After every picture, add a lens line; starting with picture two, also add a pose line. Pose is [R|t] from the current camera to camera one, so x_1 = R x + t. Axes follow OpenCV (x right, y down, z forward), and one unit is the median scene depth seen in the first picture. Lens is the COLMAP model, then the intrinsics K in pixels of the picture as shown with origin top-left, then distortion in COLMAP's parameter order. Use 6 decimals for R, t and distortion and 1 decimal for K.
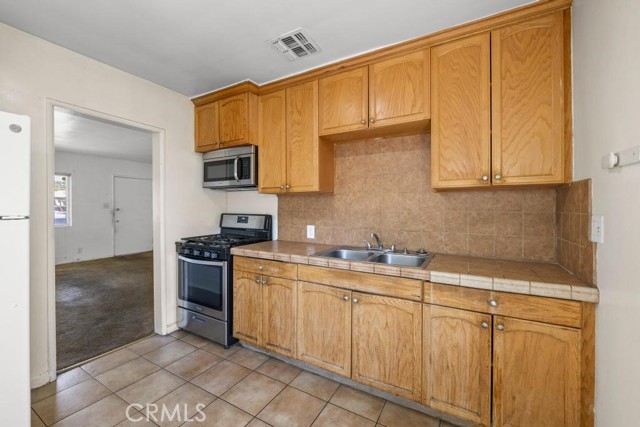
lens RADIAL K [[266.9, 0, 316.8], [0, 266.9, 203.6], [0, 0, 1]] dist [0.000871, 0.000103]
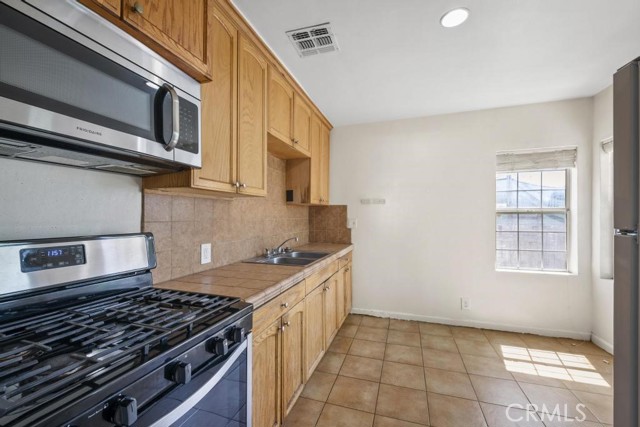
lens RADIAL K [[266.9, 0, 320.3], [0, 266.9, 217.5], [0, 0, 1]] dist [0.000871, 0.000103]
pose [[-0.224616, -0.001836, 0.974446, -0.757153], [-0.007623, 0.999971, 0.000126, 0.015599], [-0.974418, -0.007400, -0.224623, 0.909833]]
